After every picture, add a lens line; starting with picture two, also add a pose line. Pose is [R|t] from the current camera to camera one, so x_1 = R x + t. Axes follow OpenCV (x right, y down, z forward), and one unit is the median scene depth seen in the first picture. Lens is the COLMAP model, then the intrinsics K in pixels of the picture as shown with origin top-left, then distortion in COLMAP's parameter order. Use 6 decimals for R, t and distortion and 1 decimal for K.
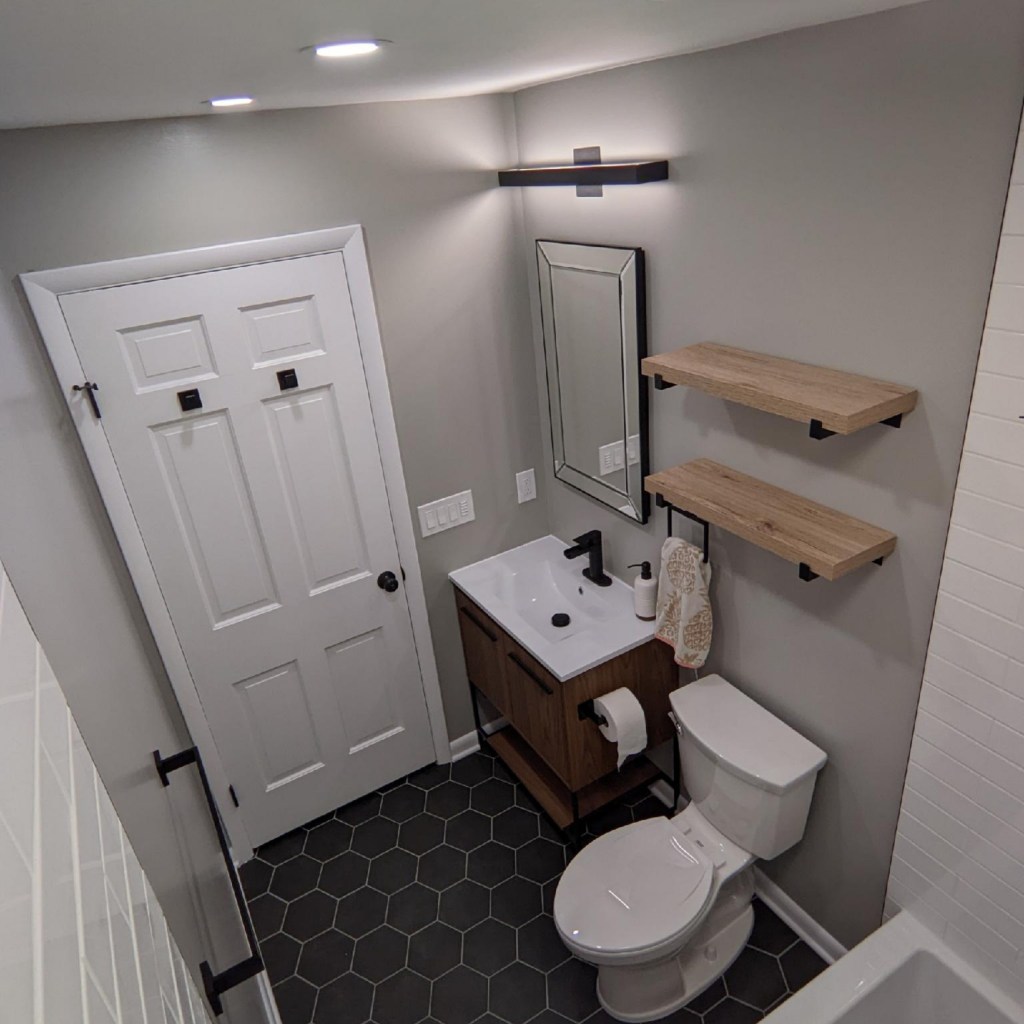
lens RADIAL K [[754.4, 0, 512.0], [0, 754.4, 512.0], [0, 0, 1]] dist [-0.001047, -0.000186]
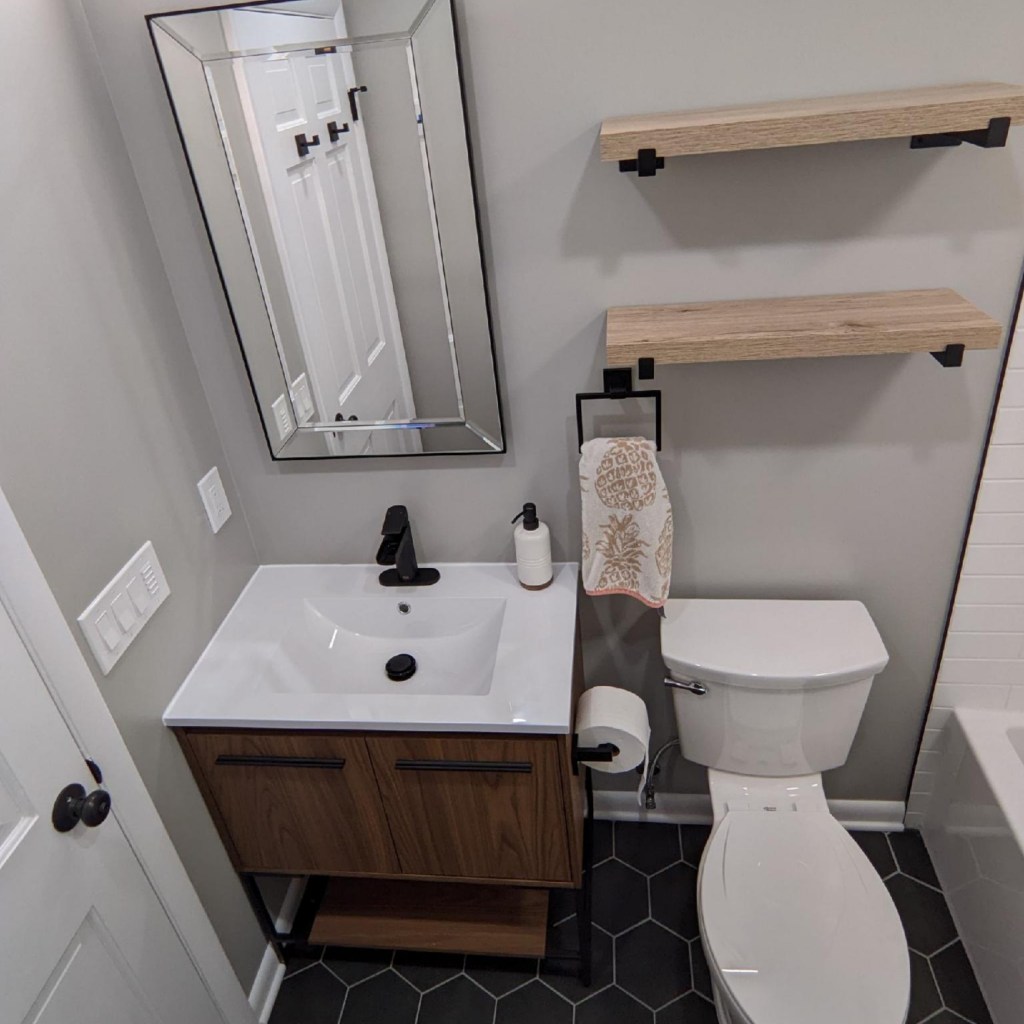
lens RADIAL K [[757.4, 0, 512.0], [0, 757.4, 455.5], [0, 0, 1]] dist [-0.002292, 0.000067]
pose [[0.605789, -0.343149, 0.717822, -0.259628], [0.384269, 0.916195, 0.113684, -0.047528], [-0.696675, 0.206968, 0.686883, 0.486065]]
